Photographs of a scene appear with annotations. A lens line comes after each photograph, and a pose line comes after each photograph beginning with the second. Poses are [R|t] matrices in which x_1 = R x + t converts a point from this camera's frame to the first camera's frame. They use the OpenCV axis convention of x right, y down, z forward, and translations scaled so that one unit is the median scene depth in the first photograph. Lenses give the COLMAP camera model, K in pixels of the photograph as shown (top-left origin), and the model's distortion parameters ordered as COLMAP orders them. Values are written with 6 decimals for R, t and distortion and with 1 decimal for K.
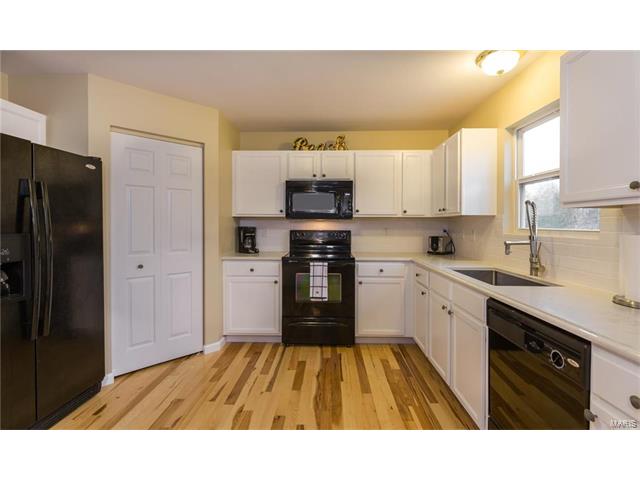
lens RADIAL K [[294.7, 0, 320.9], [0, 294.7, 225.5], [0, 0, 1]] dist [-0.003550, -0.000520]
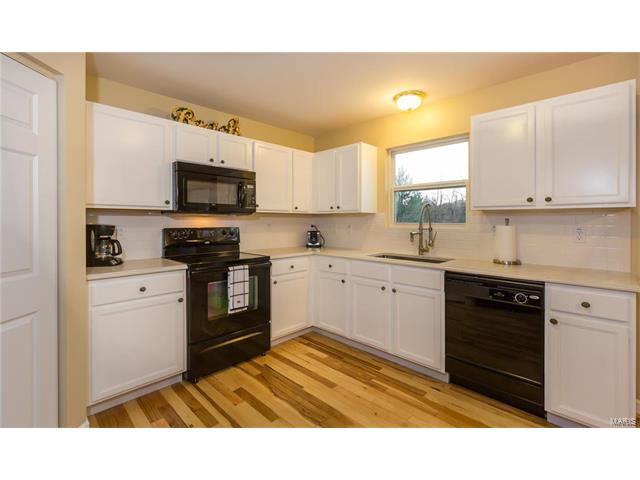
lens RADIAL K [[291.6, 0, 326.8], [0, 291.6, 219.8], [0, 0, 1]] dist [-0.002445, -0.000255]
pose [[0.671356, -0.000762, 0.741135, -0.441170], [0.005784, 0.999974, -0.004211, -0.000351], [-0.741113, 0.007113, 0.671343, 0.249297]]
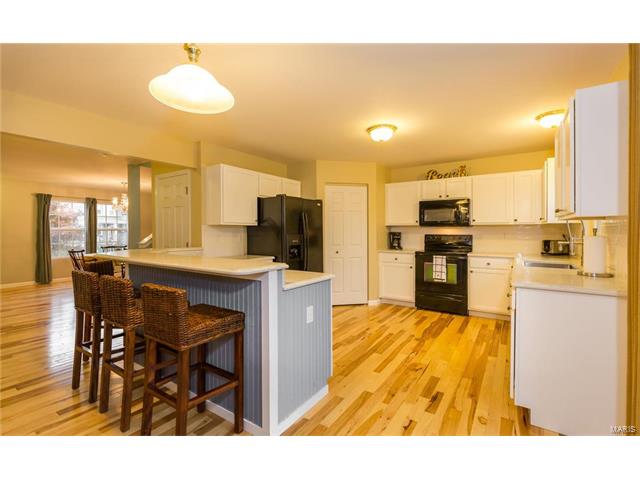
lens RADIAL K [[292.2, 0, 320.2], [0, 292.2, 232.9], [0, 0, 1]] dist [-0.001332, -0.000189]
pose [[0.845402, 0.001164, -0.534129, 0.266791], [0.000154, 0.999997, 0.002422, 0.004581], [0.534131, -0.002129, 0.845399, -0.570072]]
